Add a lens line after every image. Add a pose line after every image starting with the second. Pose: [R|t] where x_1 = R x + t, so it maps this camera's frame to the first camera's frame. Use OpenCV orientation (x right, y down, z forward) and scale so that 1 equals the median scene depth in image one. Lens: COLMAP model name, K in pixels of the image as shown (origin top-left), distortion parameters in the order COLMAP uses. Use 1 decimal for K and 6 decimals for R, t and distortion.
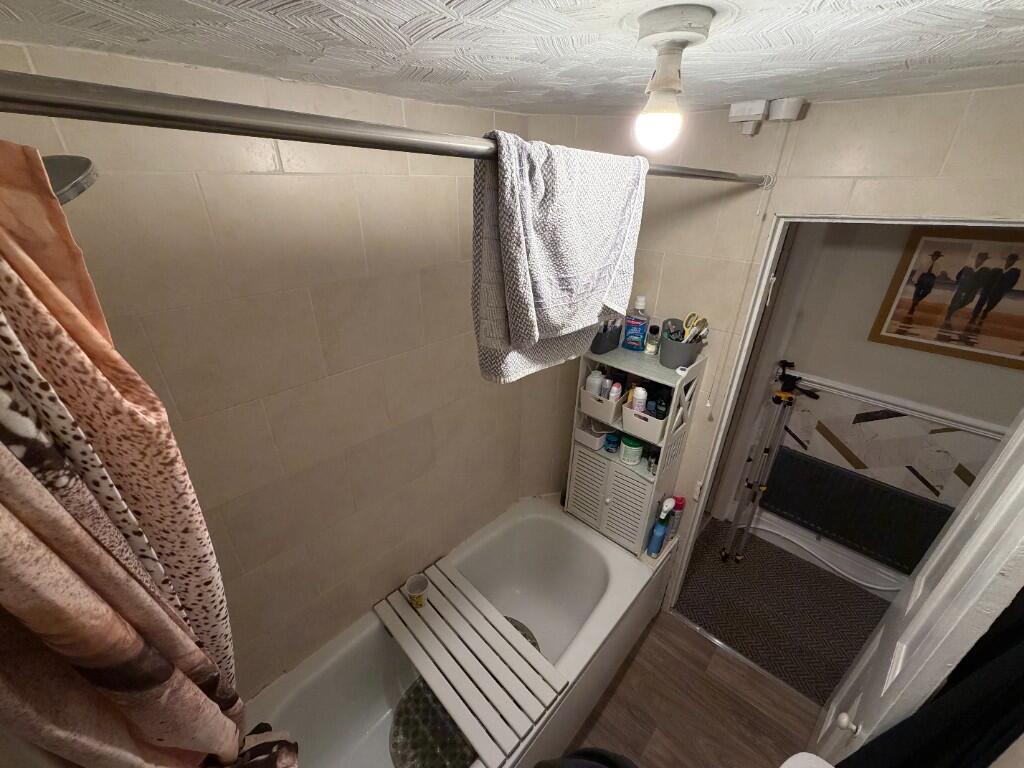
lens RADIAL K [[406.6, 0, 507.4], [0, 406.6, 382.5], [0, 0, 1]] dist [0.000197, -0.000193]
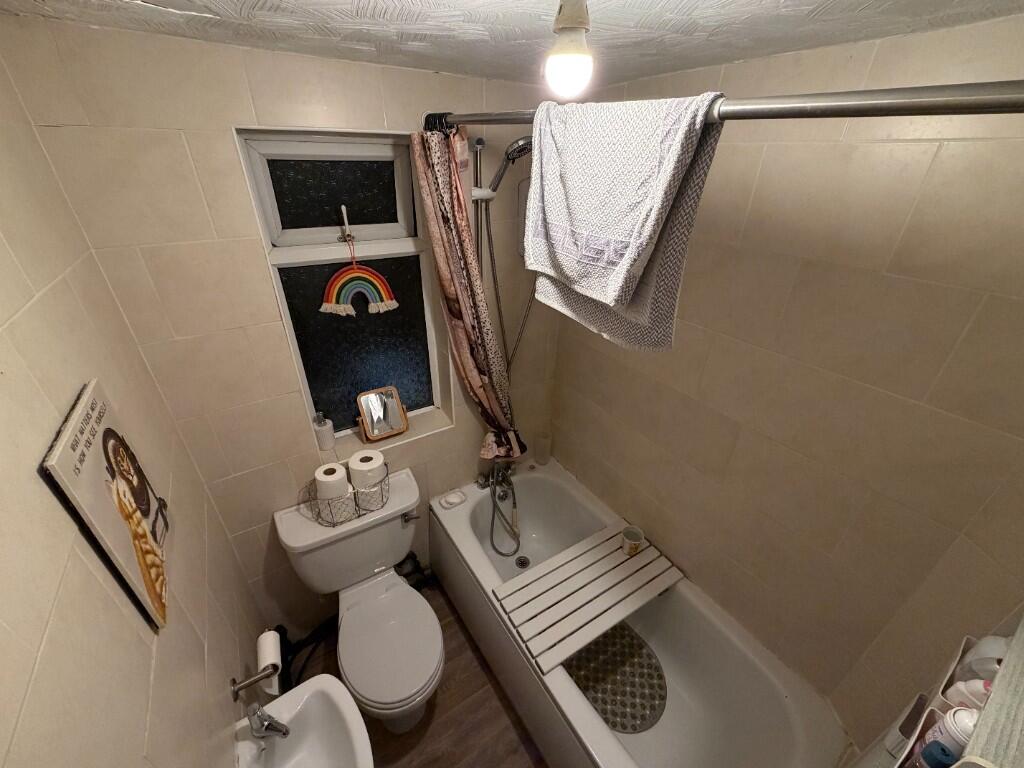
lens RADIAL K [[406.6, 0, 507.4], [0, 406.6, 384.2], [0, 0, 1]] dist [0.000197, -0.000193]
pose [[-0.245309, 0.459438, -0.853663, 1.072196], [-0.444949, 0.728982, 0.520197, -0.369855], [0.861303, 0.507446, 0.025600, 0.860198]]
